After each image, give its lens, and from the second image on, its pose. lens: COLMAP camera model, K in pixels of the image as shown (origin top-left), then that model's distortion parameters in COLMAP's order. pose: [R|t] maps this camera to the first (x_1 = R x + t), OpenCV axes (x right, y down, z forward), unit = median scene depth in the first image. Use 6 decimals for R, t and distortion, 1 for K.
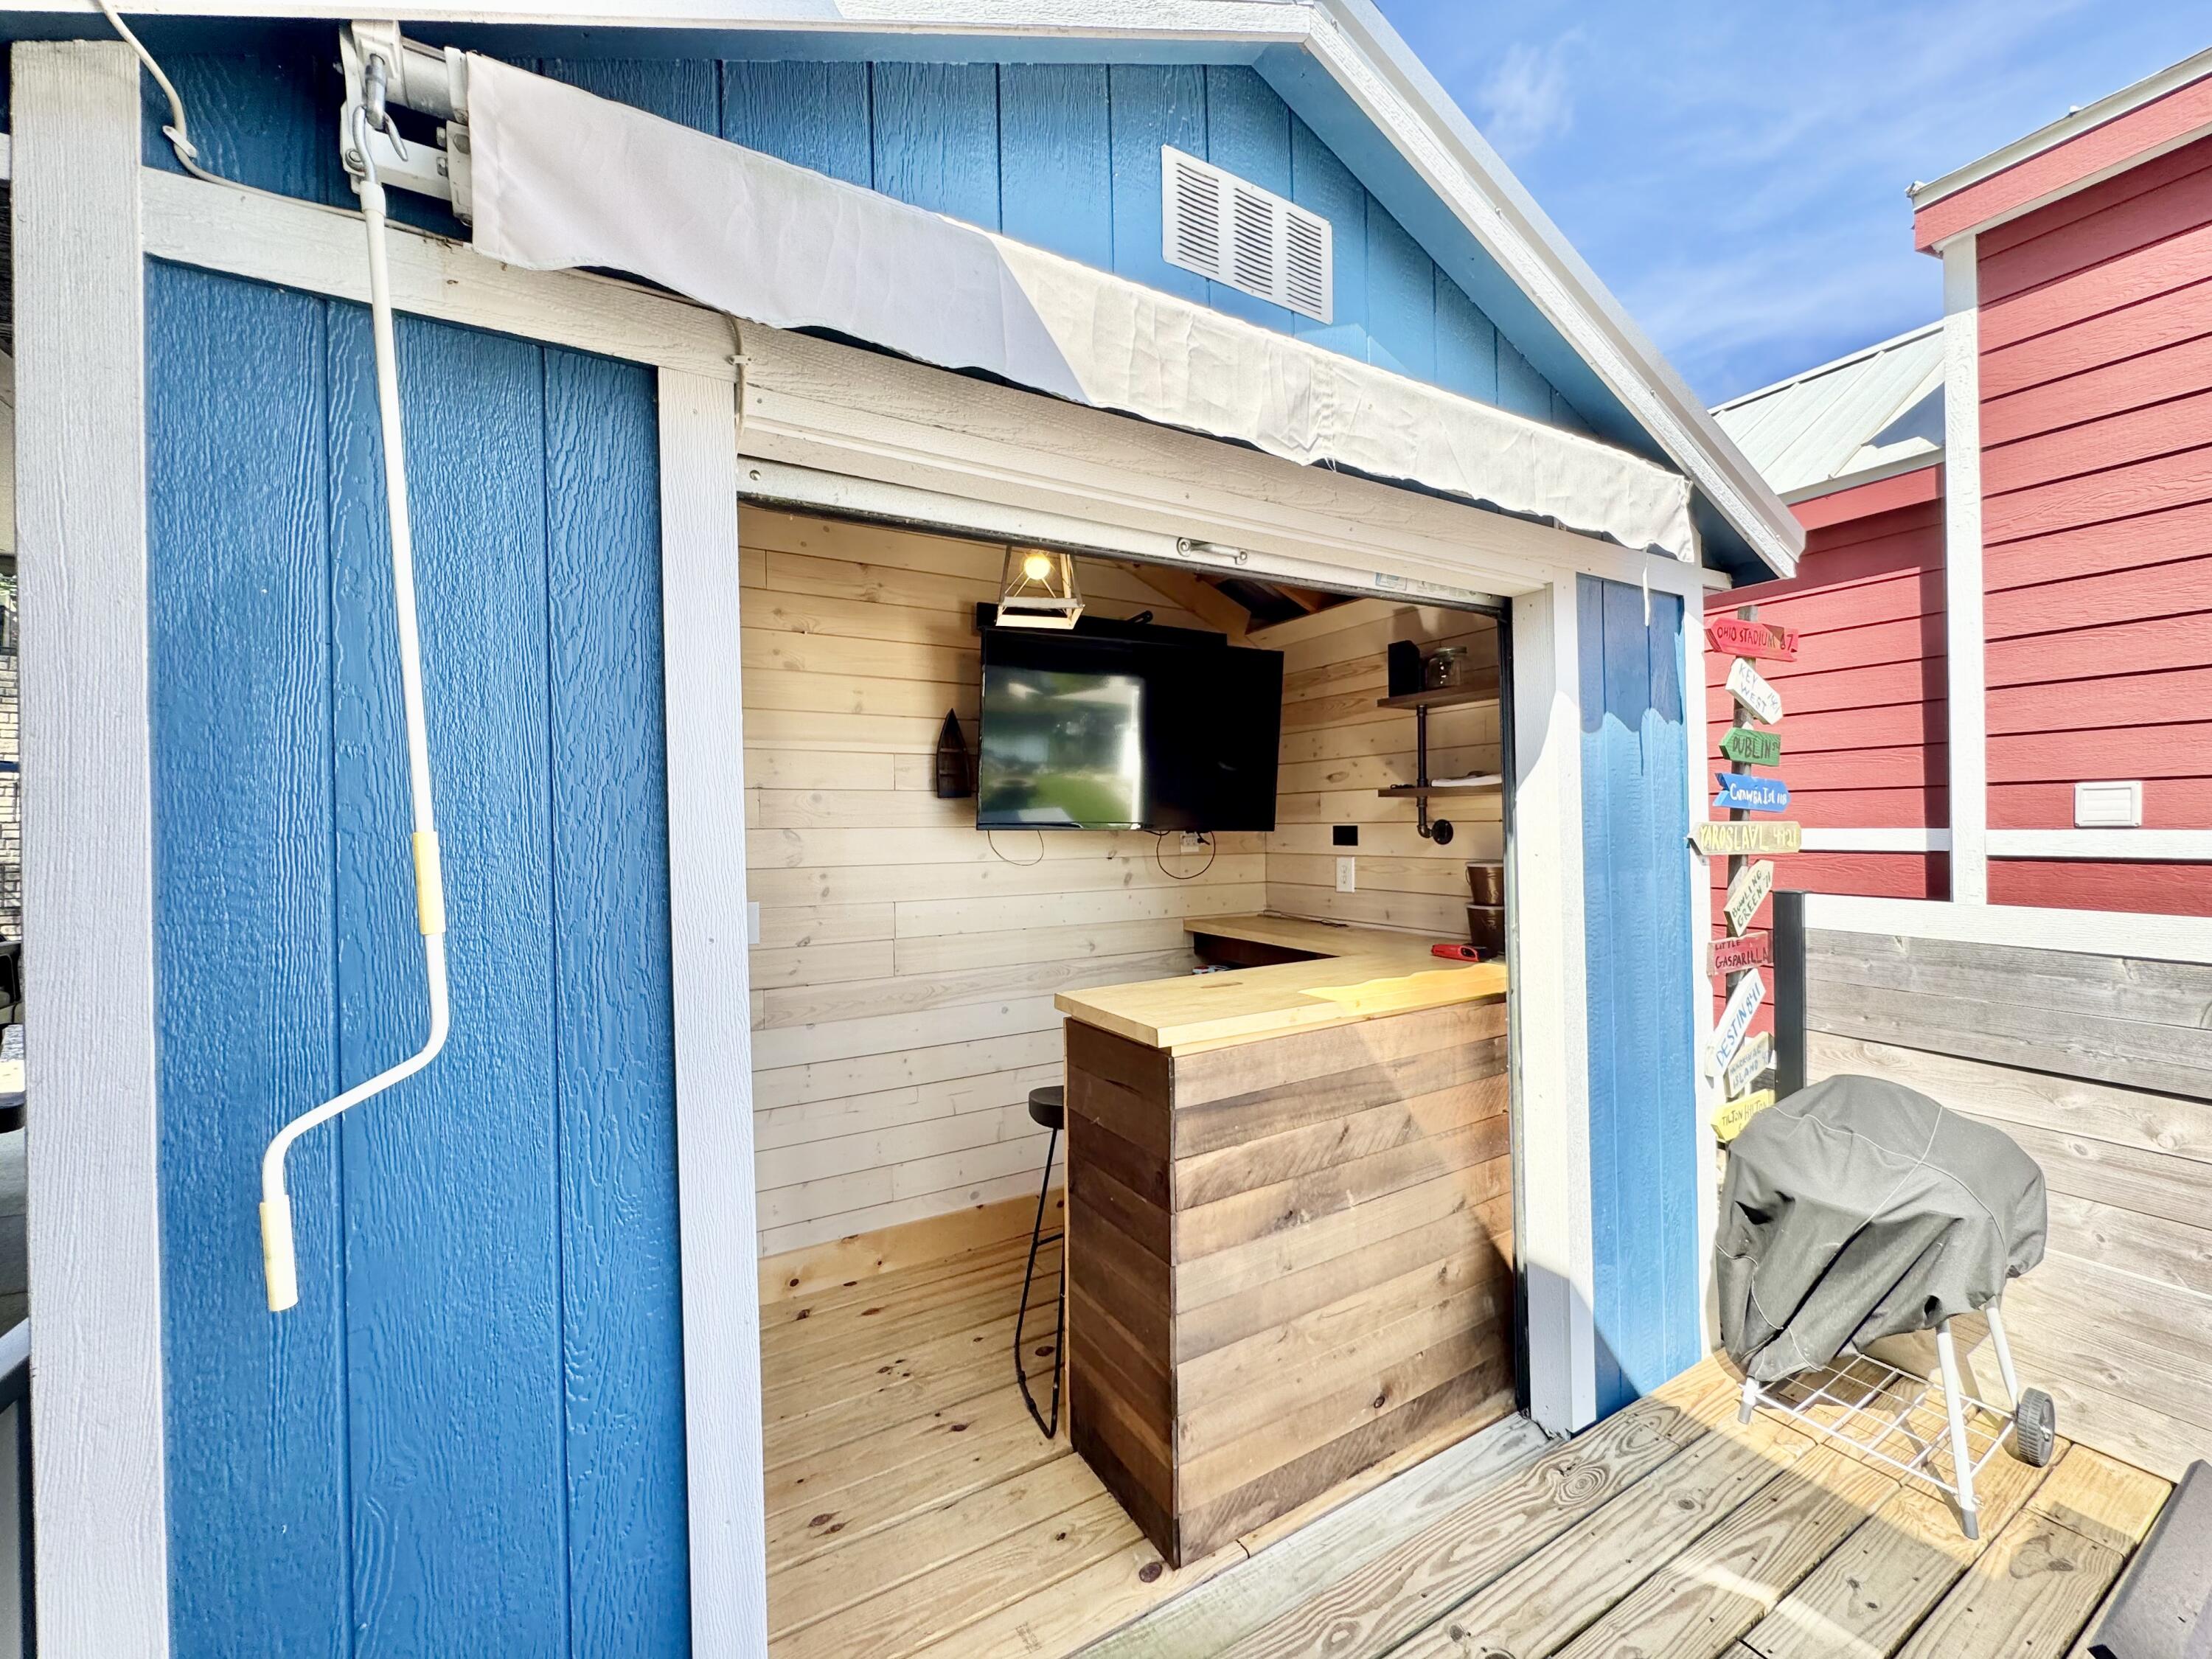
lens RADIAL K [[883.6, 0, 1104.7], [0, 883.6, 826.3], [0, 0, 1]] dist [-0.003643, 0.000732]
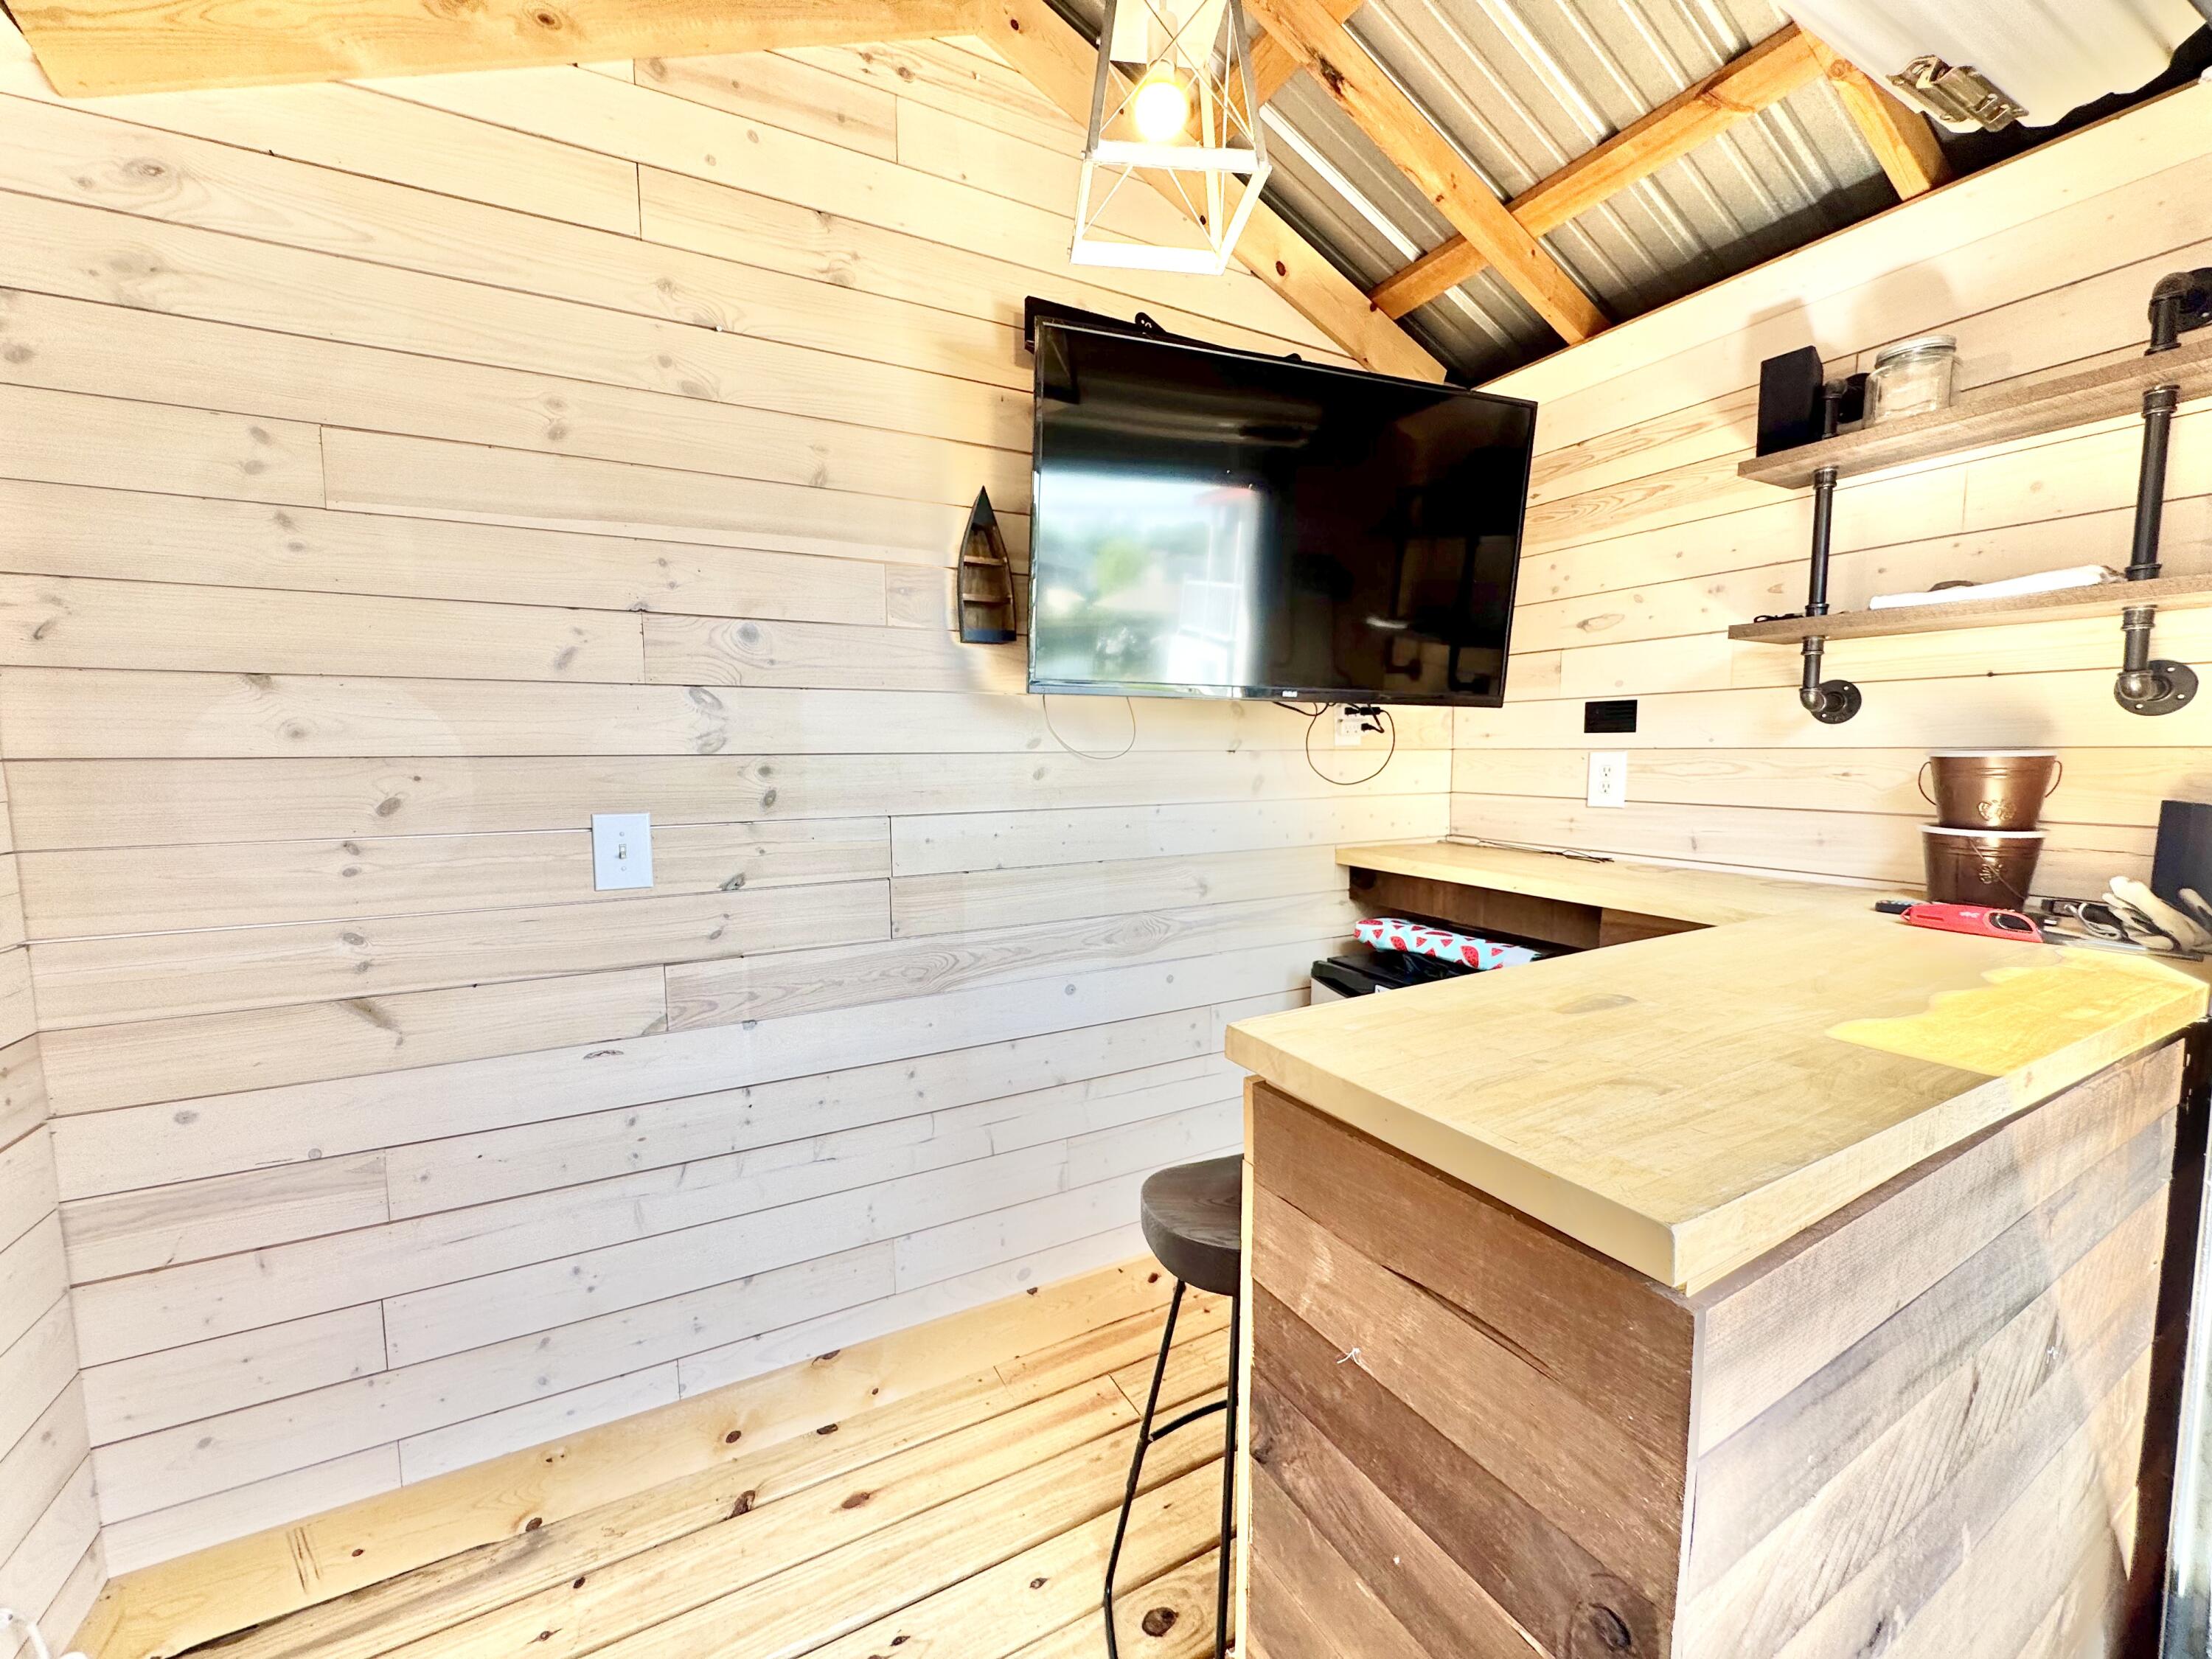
lens RADIAL K [[883.6, 0, 1108.4], [0, 883.6, 823.4], [0, 0, 1]] dist [-0.003643, 0.000732]
pose [[0.999451, 0.006924, -0.032399, -0.070498], [-0.004190, 0.996480, 0.083724, 0.039526], [0.032864, -0.083542, 0.995962, 0.406277]]
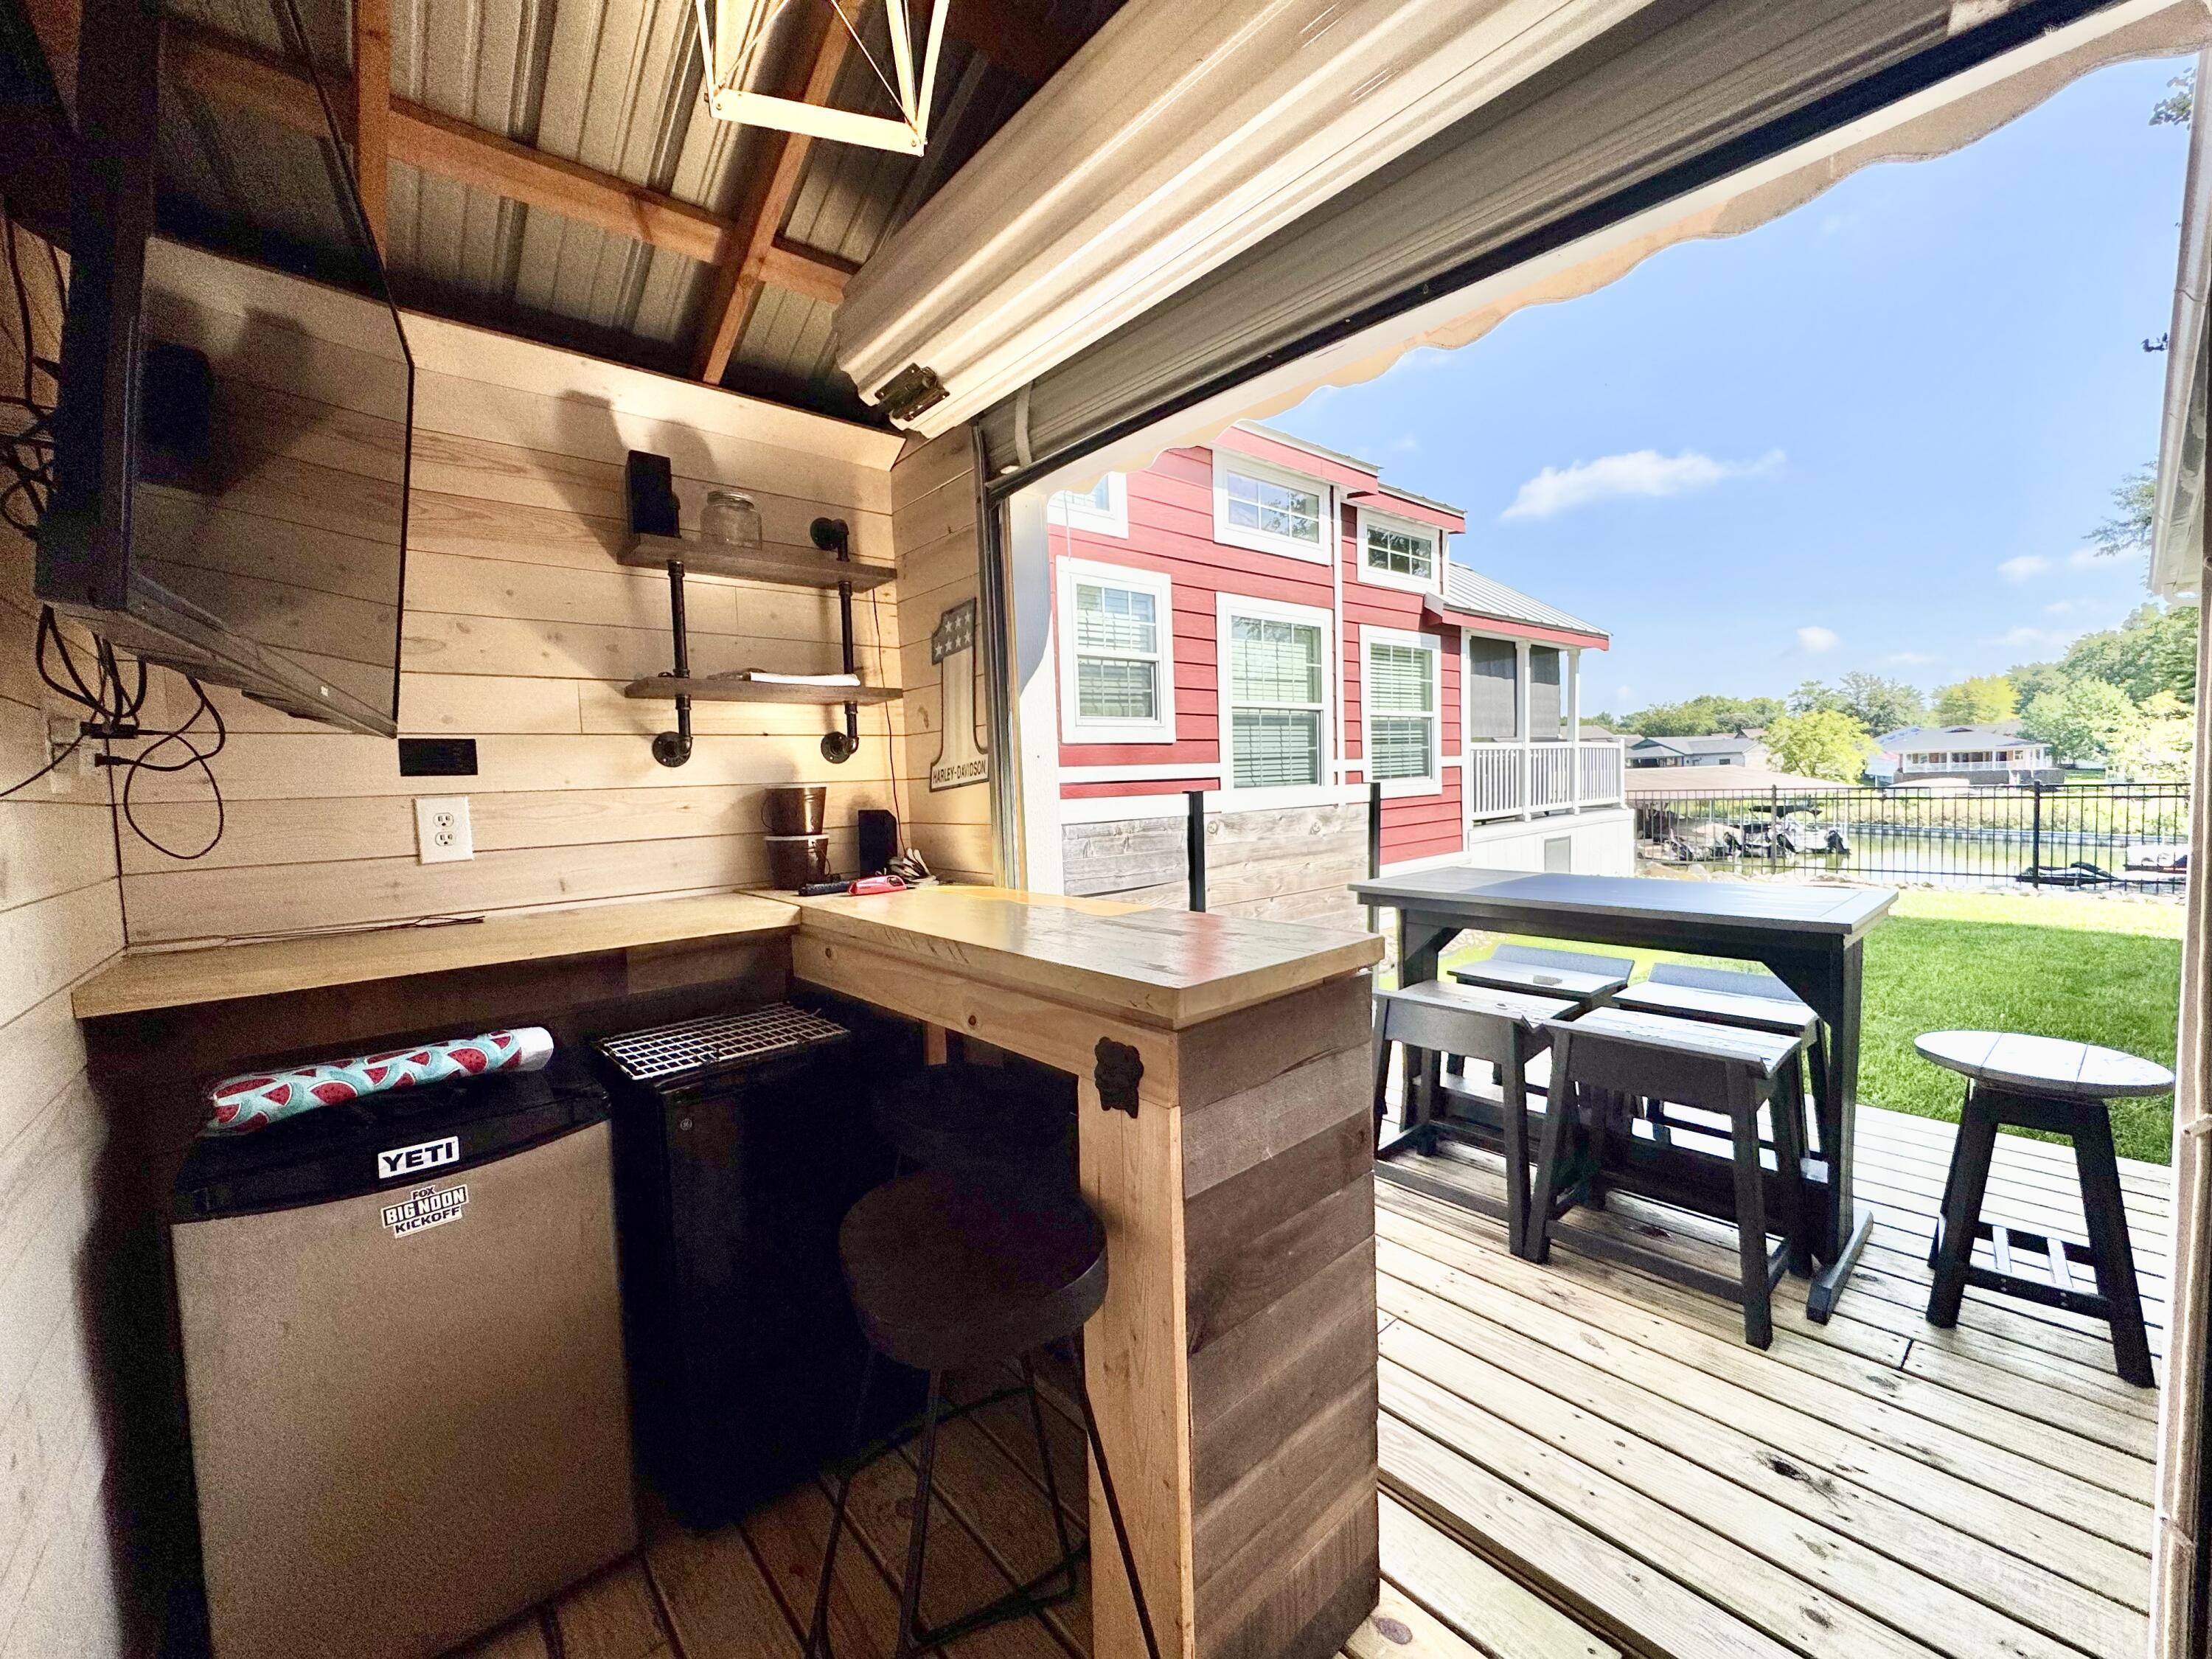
lens RADIAL K [[883.6, 0, 1105.3], [0, 883.6, 835.4], [0, 0, 1]] dist [-0.003643, 0.000732]
pose [[-0.181621, -0.047414, 0.982225, -0.379890], [0.038298, 0.997738, 0.055245, 0.049655], [-0.982623, 0.047651, -0.179394, 0.789398]]
